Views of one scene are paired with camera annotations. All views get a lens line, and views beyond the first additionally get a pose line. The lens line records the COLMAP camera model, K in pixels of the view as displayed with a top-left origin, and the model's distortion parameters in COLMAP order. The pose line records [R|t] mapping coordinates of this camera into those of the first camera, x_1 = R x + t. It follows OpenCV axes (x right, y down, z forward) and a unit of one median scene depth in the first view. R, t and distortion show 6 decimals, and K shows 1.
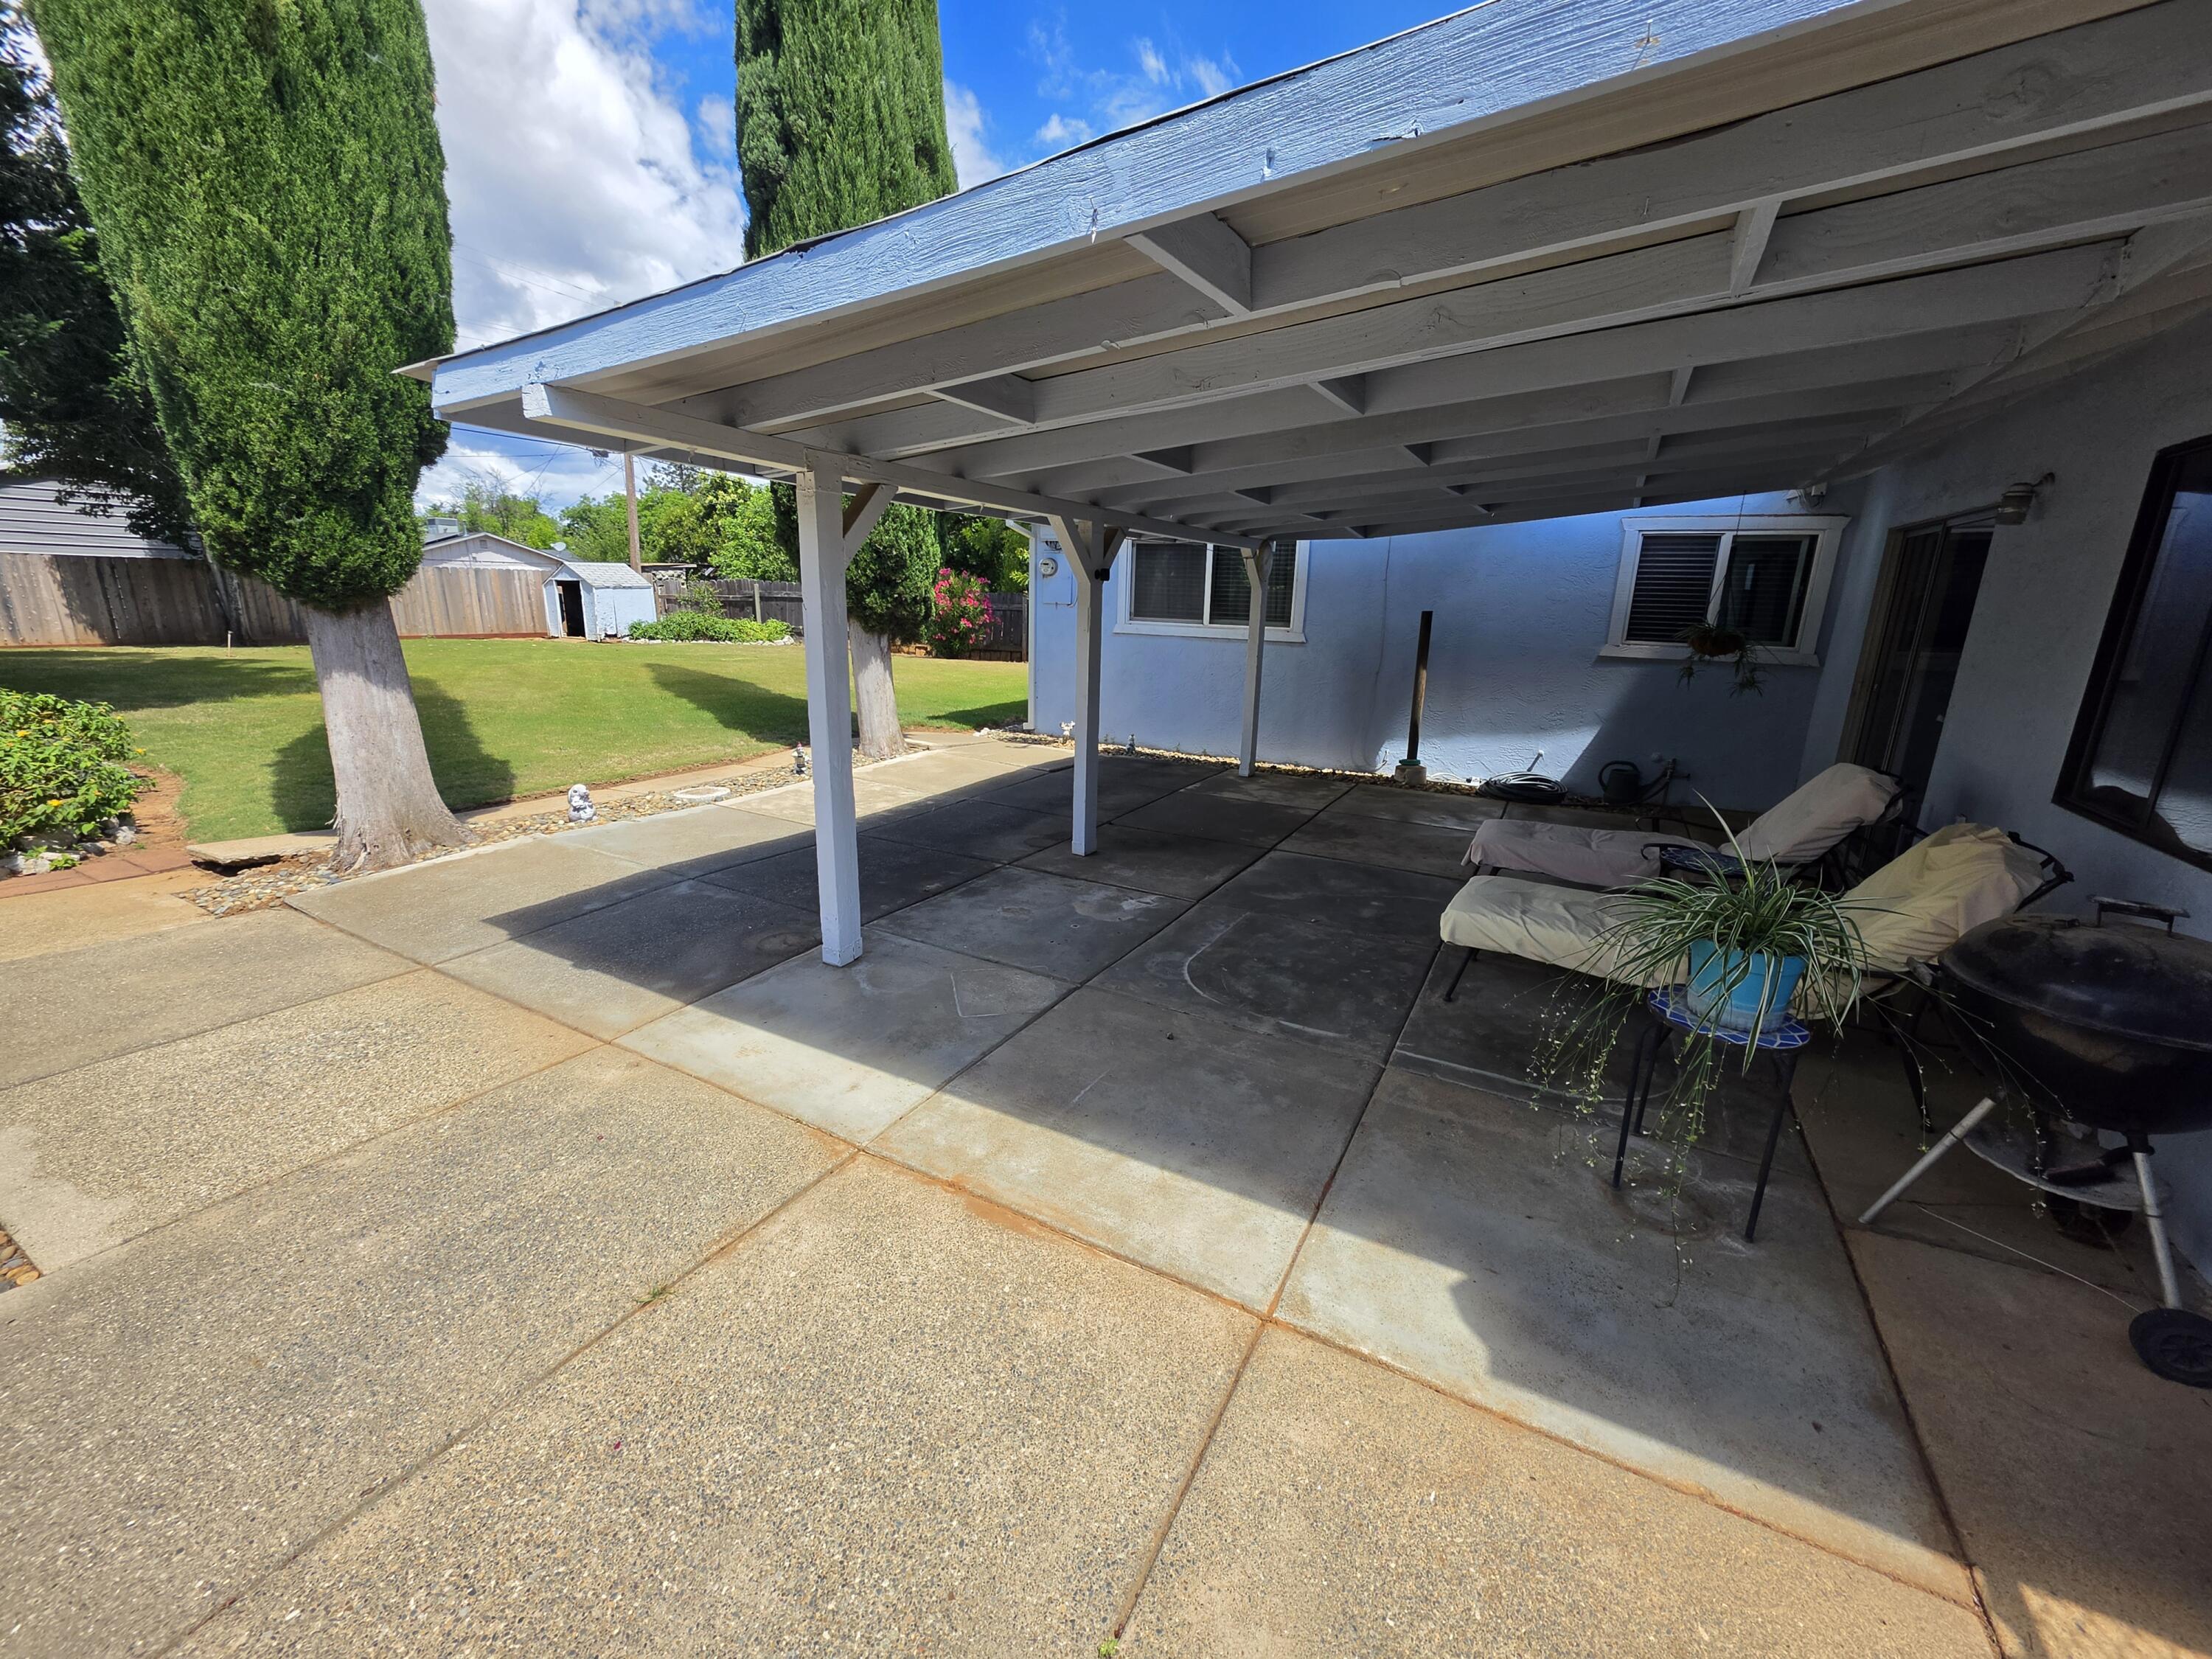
lens RADIAL K [[880.3, 0, 1109.8], [0, 880.3, 824.2], [0, 0, 1]] dist [-0.004476, -0.000069]
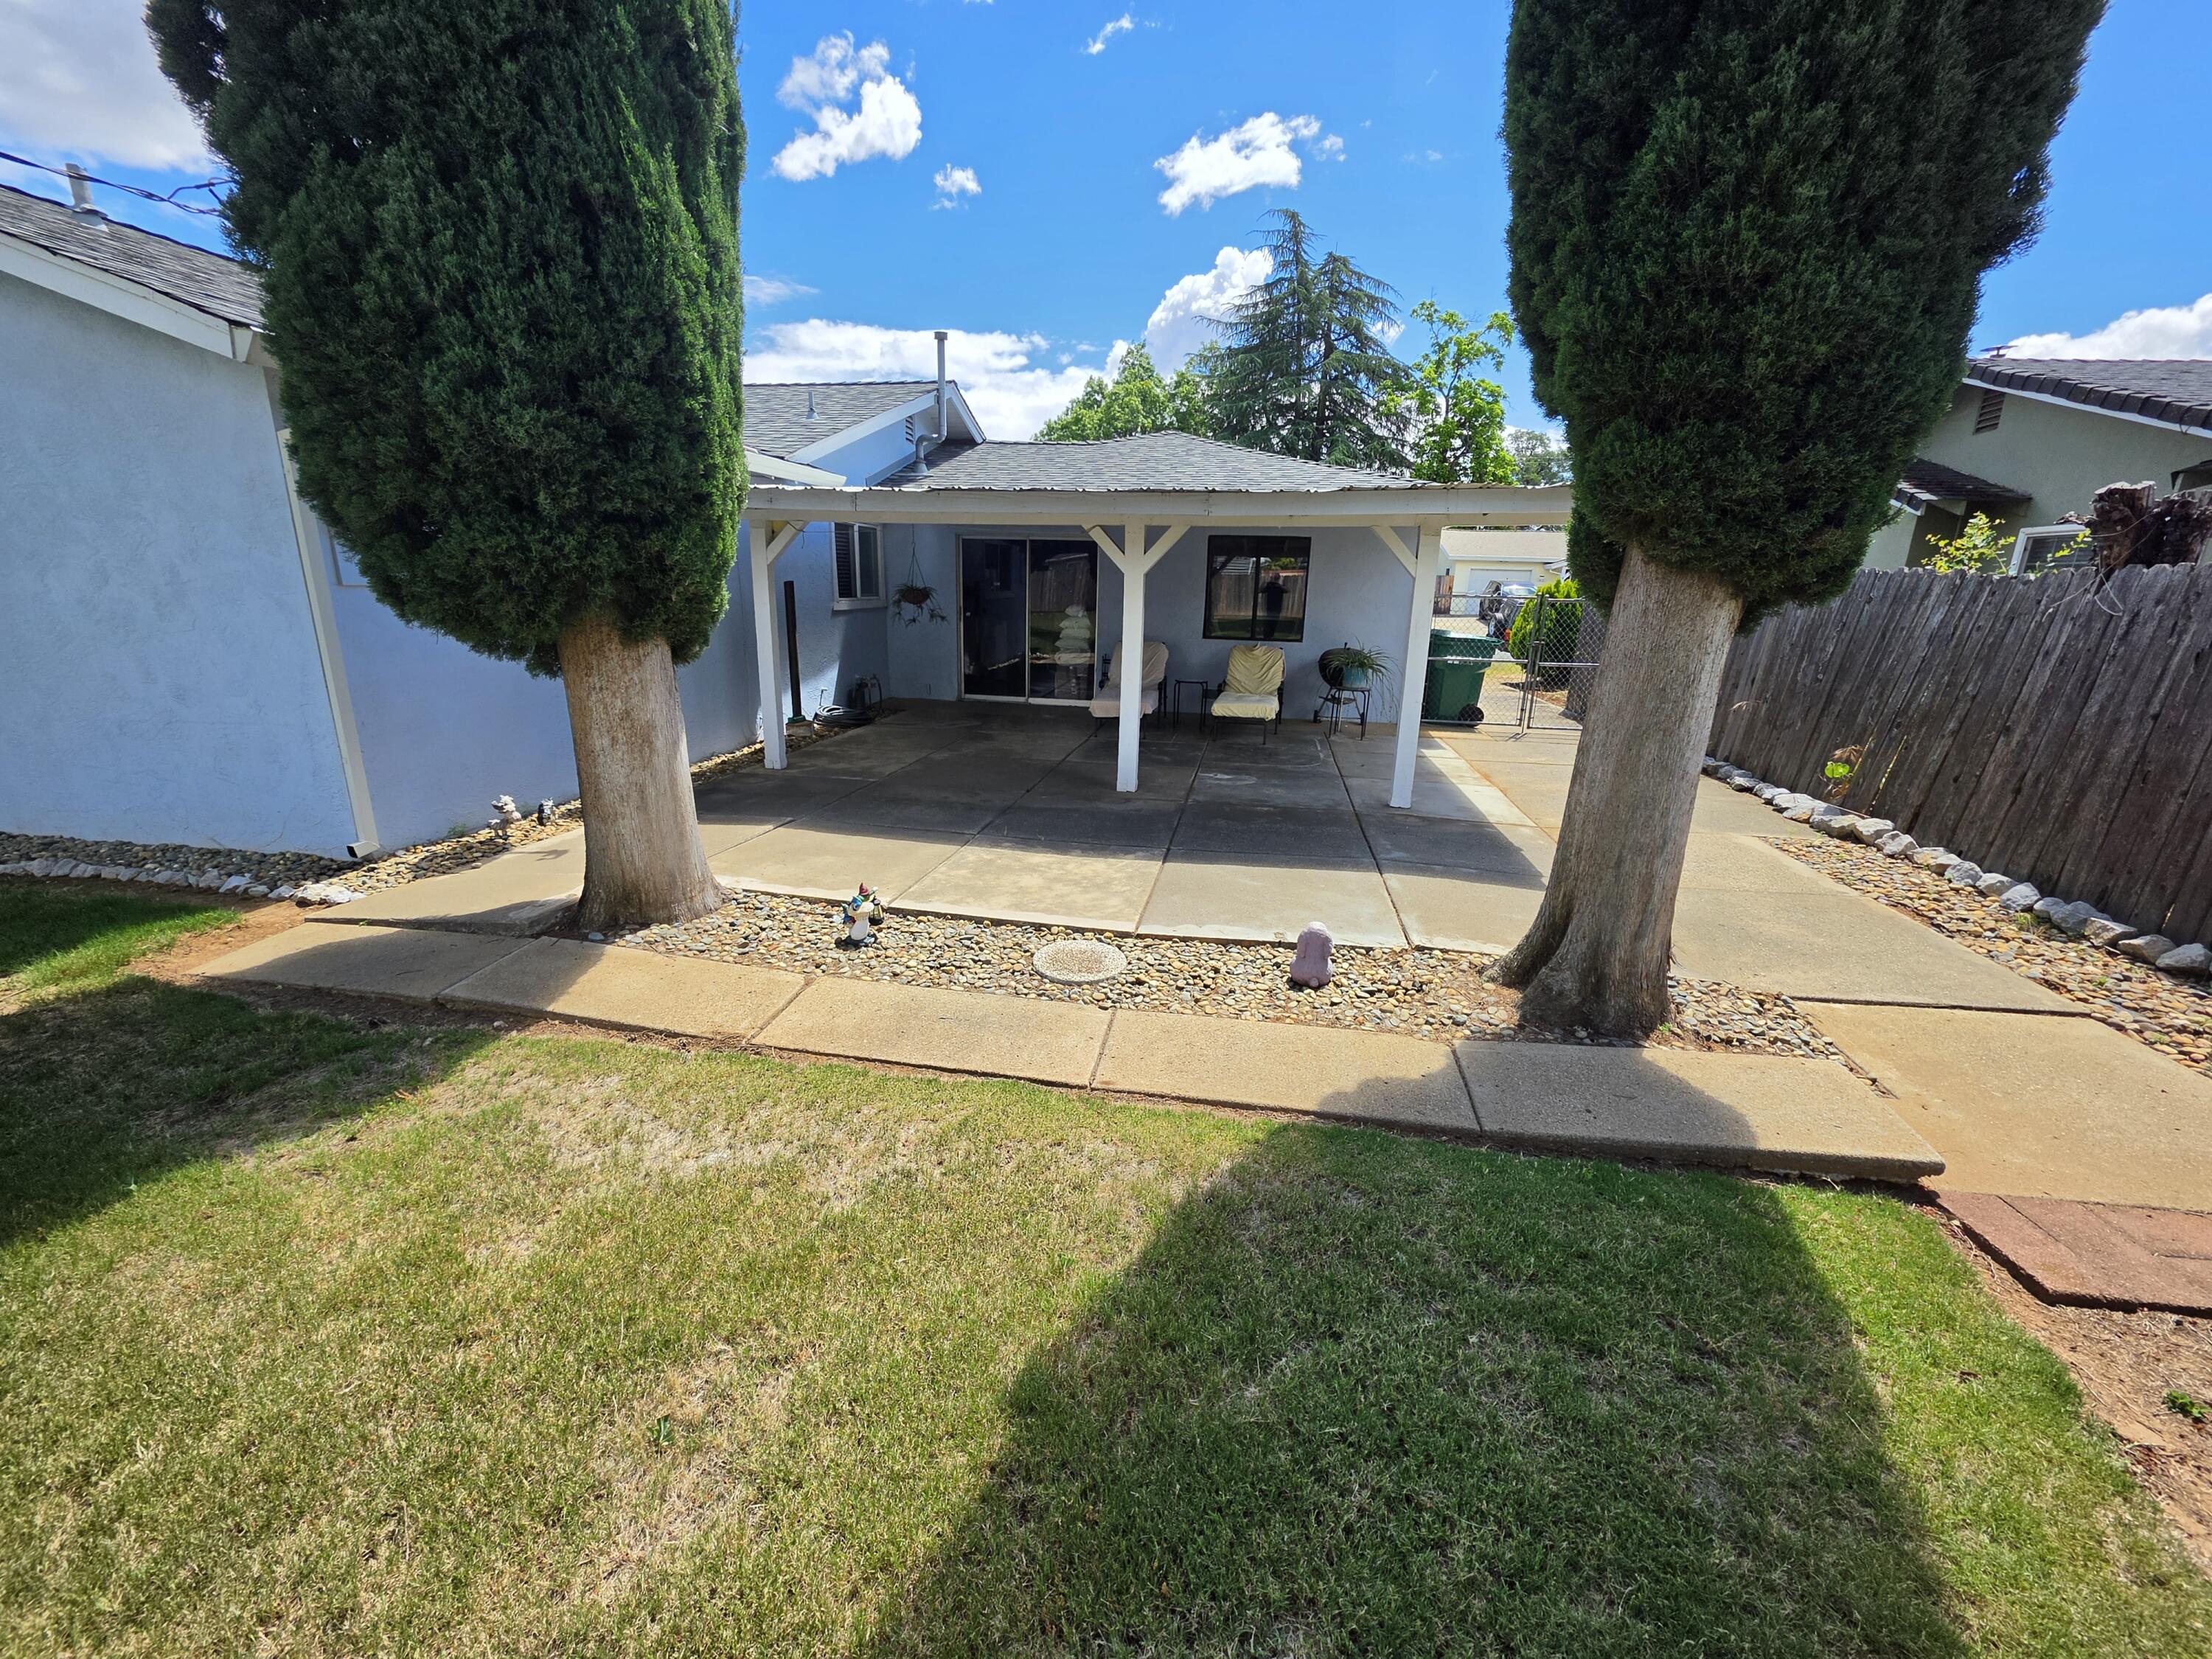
lens RADIAL K [[880.3, 0, 1104.8], [0, 880.3, 826.0], [0, 0, 1]] dist [-0.004476, -0.000069]
pose [[-0.324785, -0.281069, 0.903059, -1.312648], [0.208010, 0.910215, 0.358107, -0.424530], [-0.922630, 0.304153, -0.237159, 1.528821]]
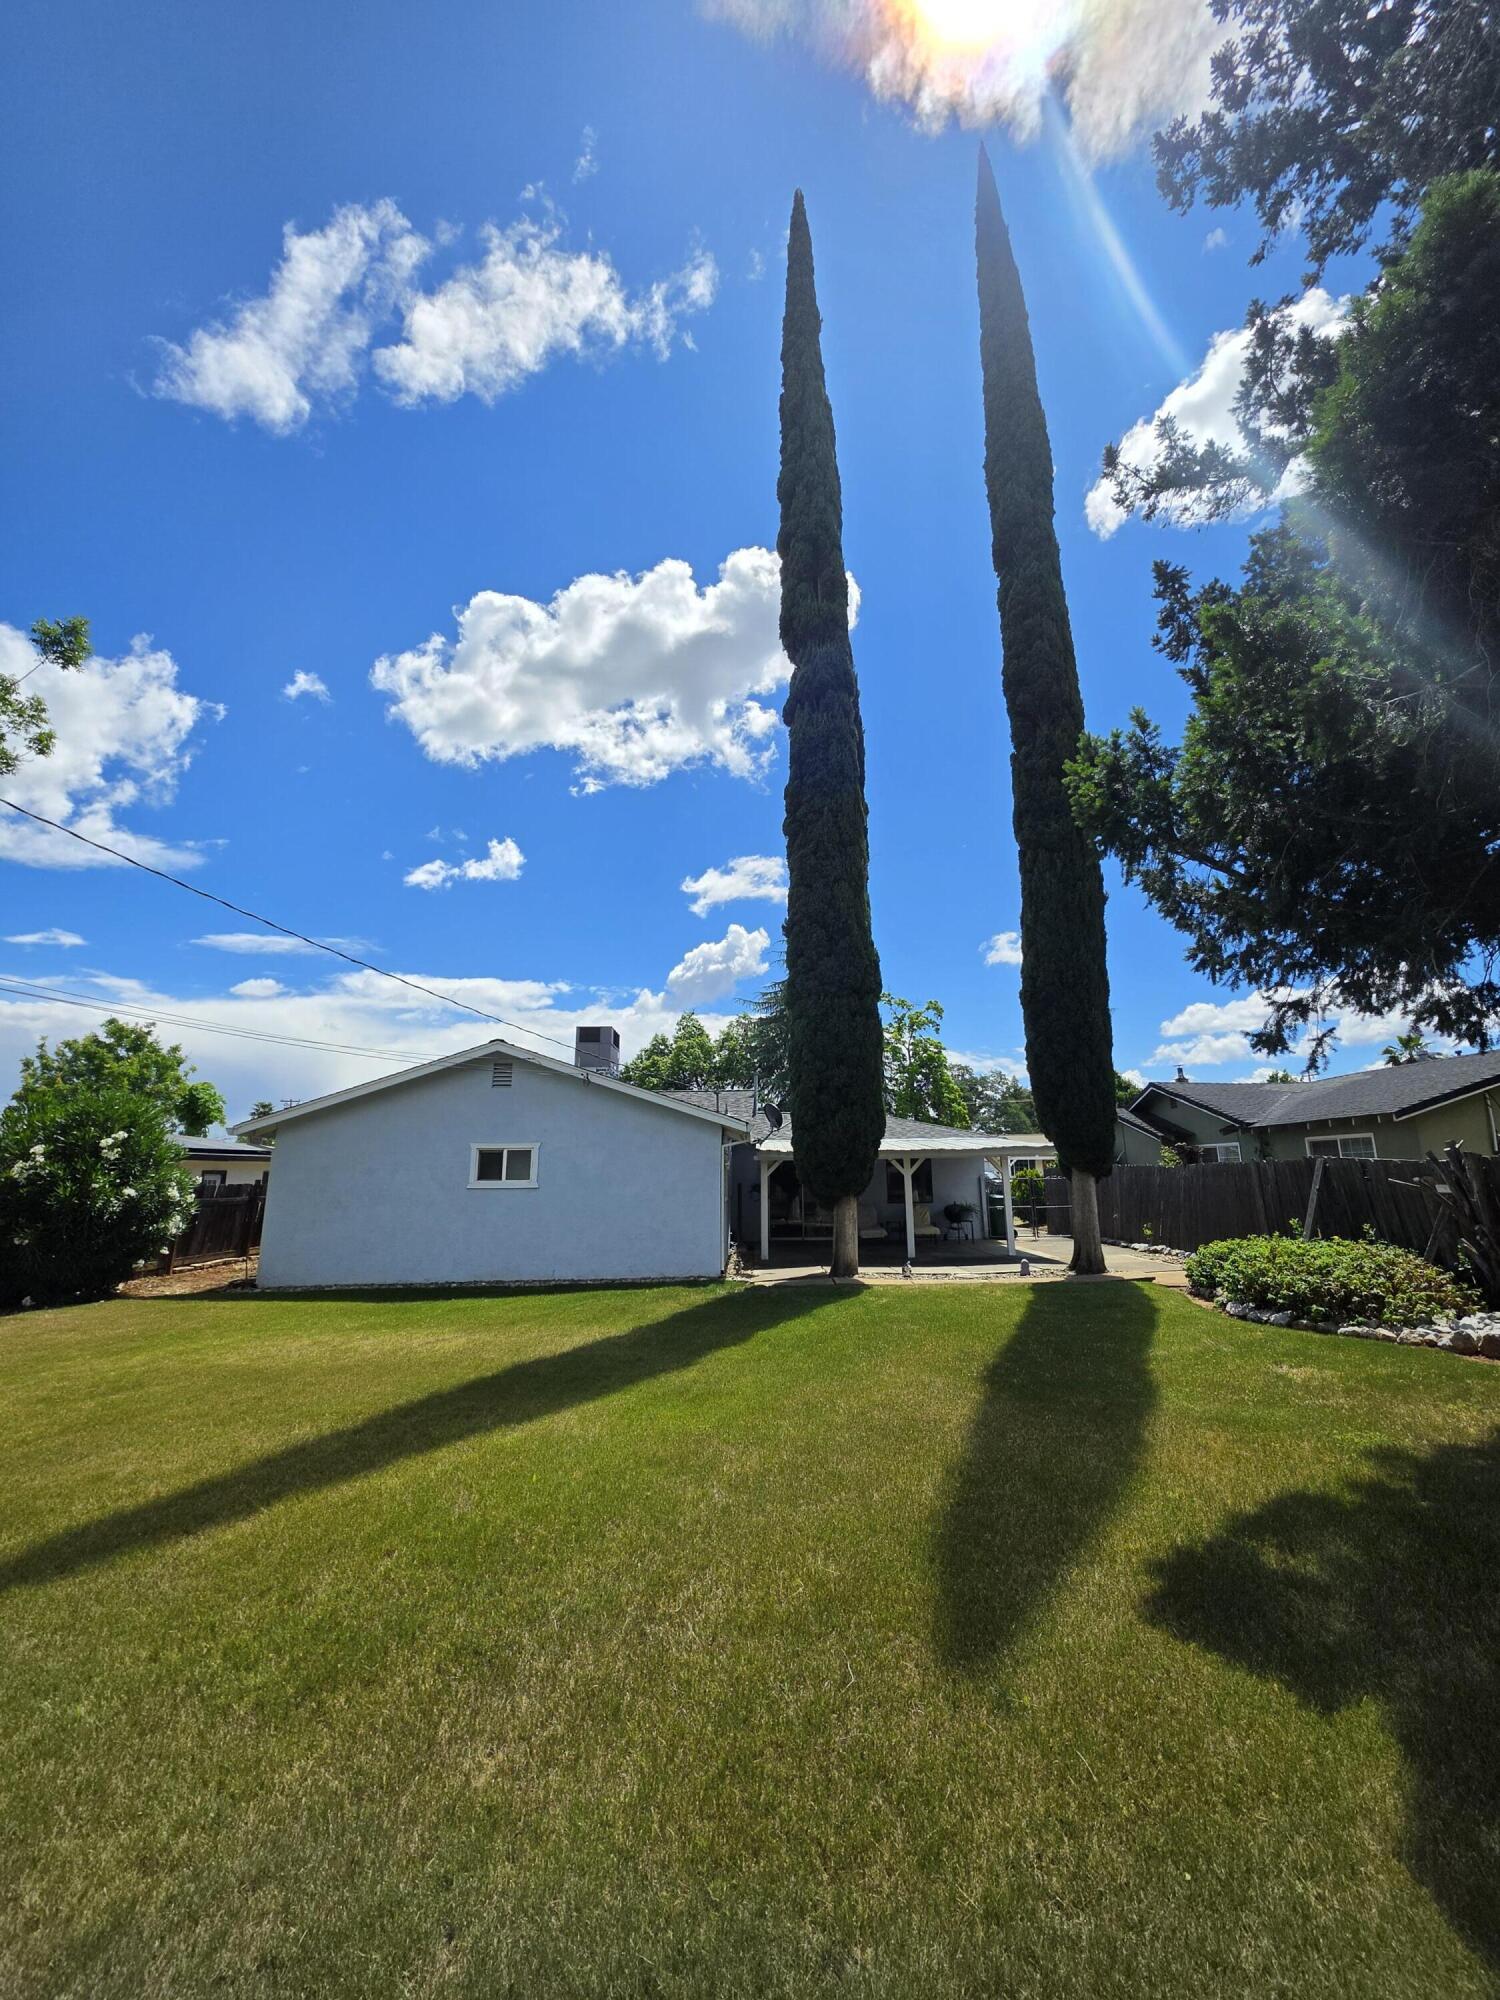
lens RADIAL K [[795.9, 0, 759.6], [0, 795.9, 997.5], [0, 0, 1]] dist [-0.004476, -0.000069]
pose [[-0.493017, 0.174072, 0.852428, -2.340153], [0.214984, 0.973771, -0.074511, -0.773976], [-0.843040, 0.146523, -0.517509, 2.761417]]
